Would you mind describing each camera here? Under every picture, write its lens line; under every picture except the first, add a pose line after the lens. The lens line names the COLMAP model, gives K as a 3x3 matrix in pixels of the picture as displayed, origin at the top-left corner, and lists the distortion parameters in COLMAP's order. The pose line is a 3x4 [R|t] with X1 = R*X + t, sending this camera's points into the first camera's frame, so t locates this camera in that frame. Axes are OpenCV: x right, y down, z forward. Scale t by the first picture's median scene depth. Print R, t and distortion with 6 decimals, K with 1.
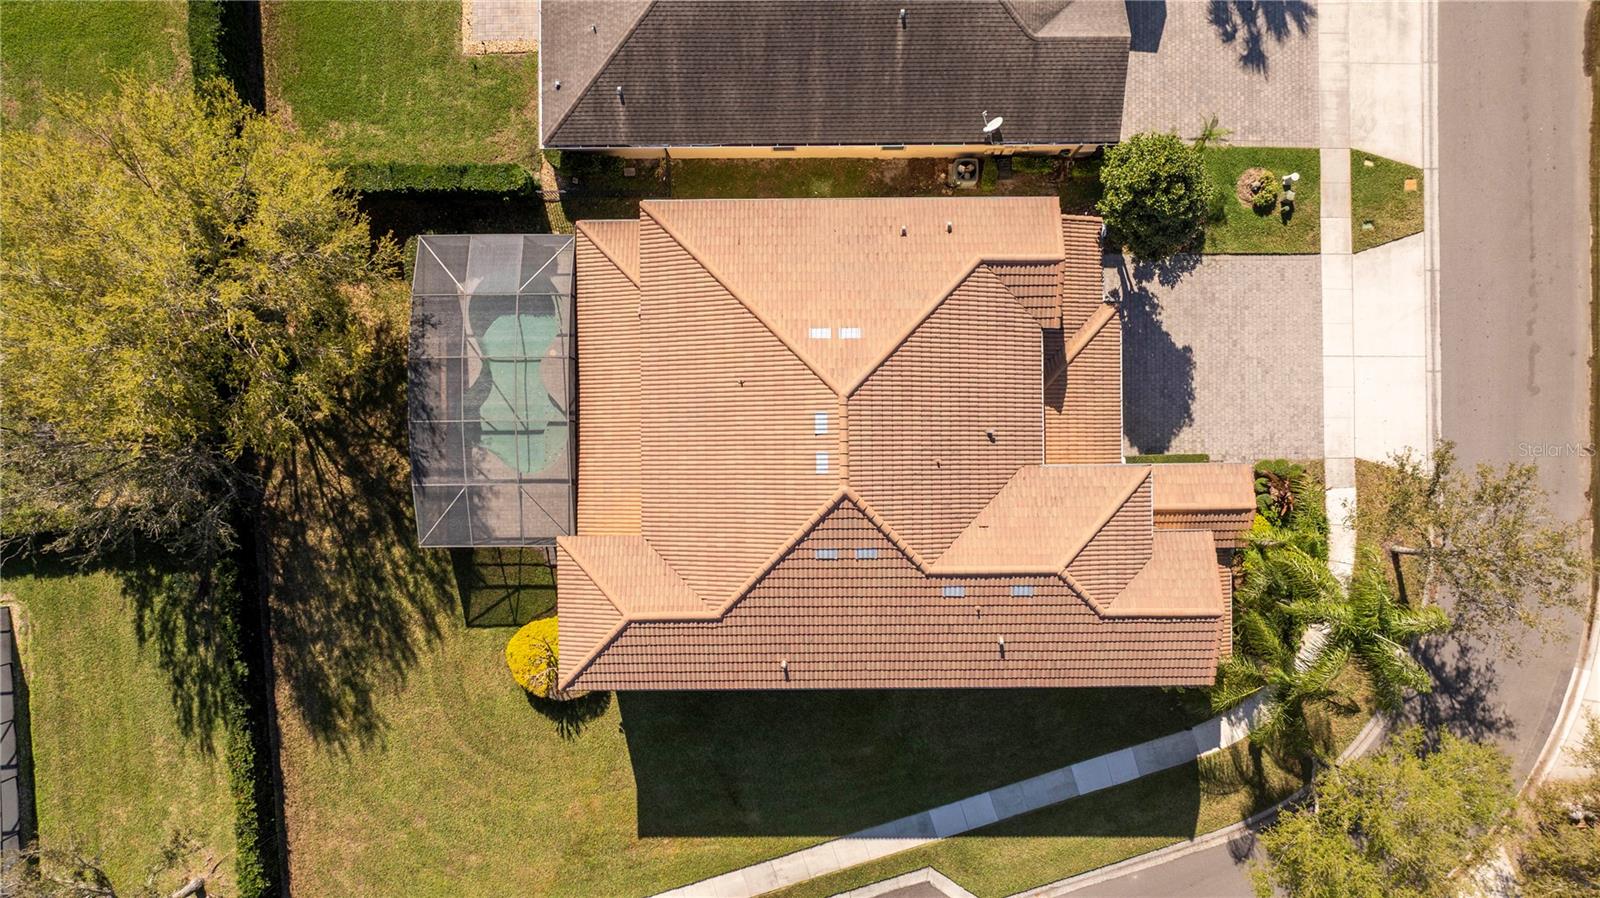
lens RADIAL K [[1118.6, 0, 800.0], [0, 1118.6, 449.0], [0, 0, 1]] dist [-0.038472, 0.038966]
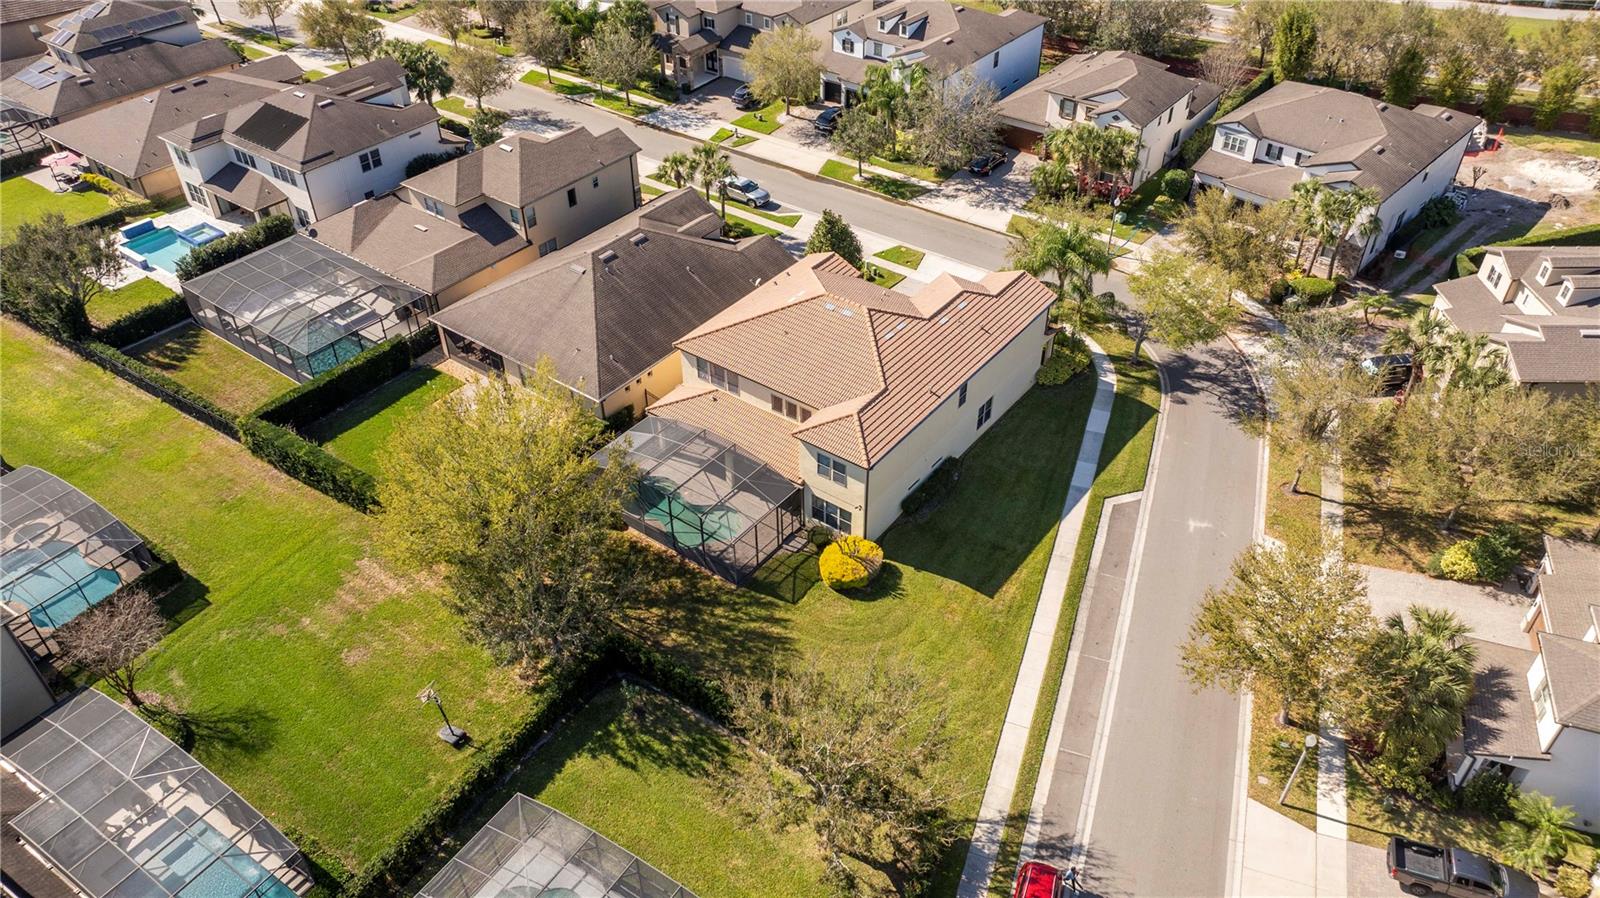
lens RADIAL K [[1118.6, 0, 800.0], [0, 1118.6, 449.0], [0, 0, 1]] dist [-0.038472, 0.038966]
pose [[0.606809, -0.490124, 0.625749, -1.058709], [0.794833, 0.369415, -0.481428, 0.754364], [0.004798, 0.789501, 0.613731, 0.010565]]
